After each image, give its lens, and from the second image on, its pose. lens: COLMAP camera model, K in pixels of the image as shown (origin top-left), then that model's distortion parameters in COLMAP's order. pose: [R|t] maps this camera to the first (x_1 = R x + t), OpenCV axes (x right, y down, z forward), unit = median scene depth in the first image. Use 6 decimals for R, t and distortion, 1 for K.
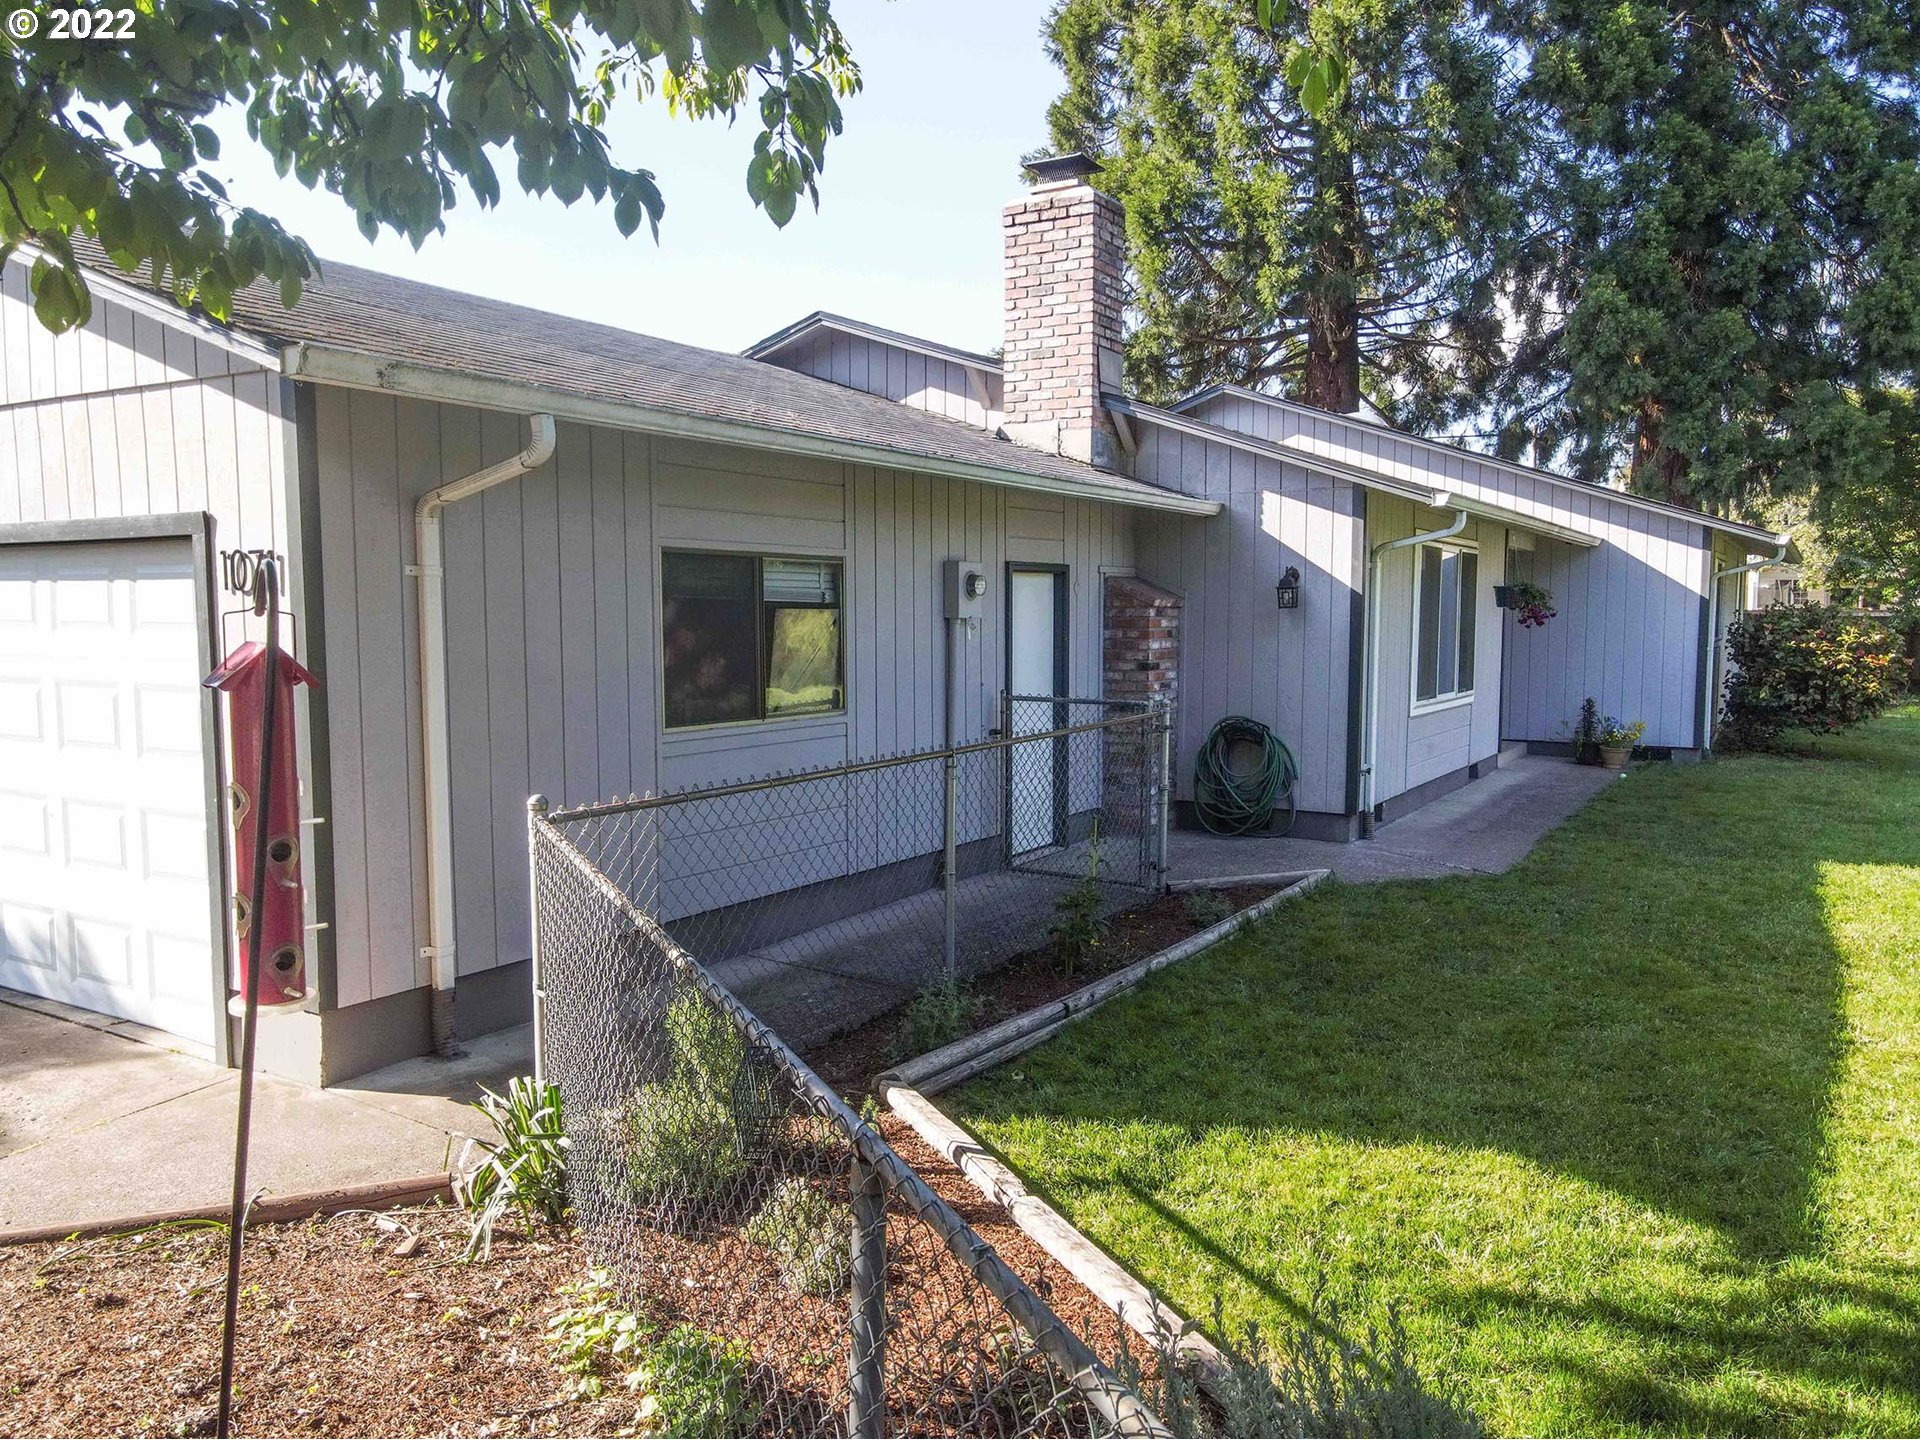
lens RADIAL K [[1452.7, 0, 973.3], [0, 1452.7, 712.0], [0, 0, 1]] dist [-0.008451, -0.004587]
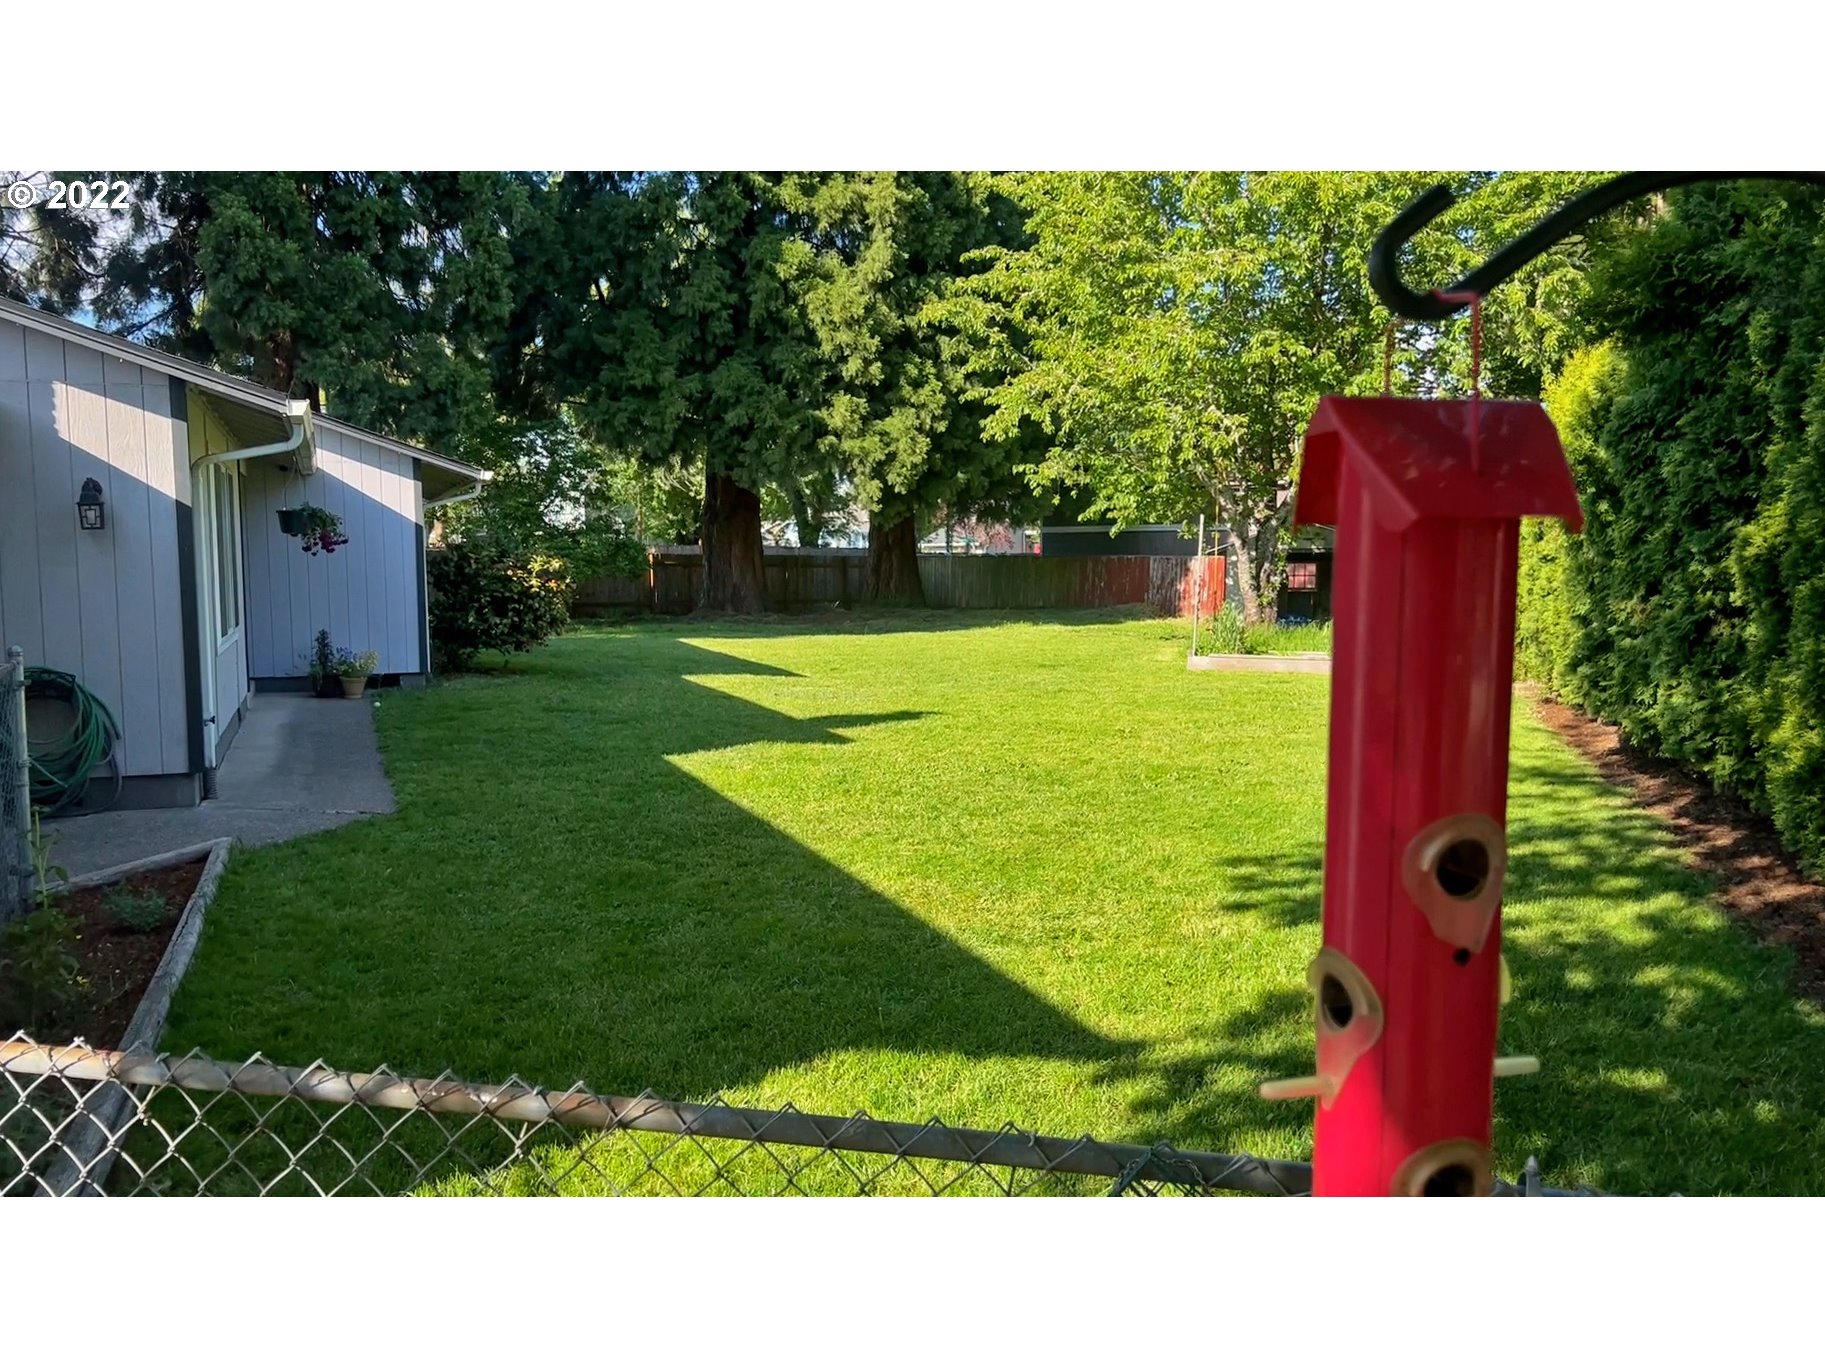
lens RADIAL K [[1380.8, 0, 924.2], [0, 1380.8, 685.2], [0, 0, 1]] dist [-0.008451, -0.004587]
pose [[0.545597, -0.078620, 0.834352, -0.132327], [0.058757, 0.996728, 0.055498, 0.000031], [-0.835985, 0.018744, 0.548432, 0.152527]]
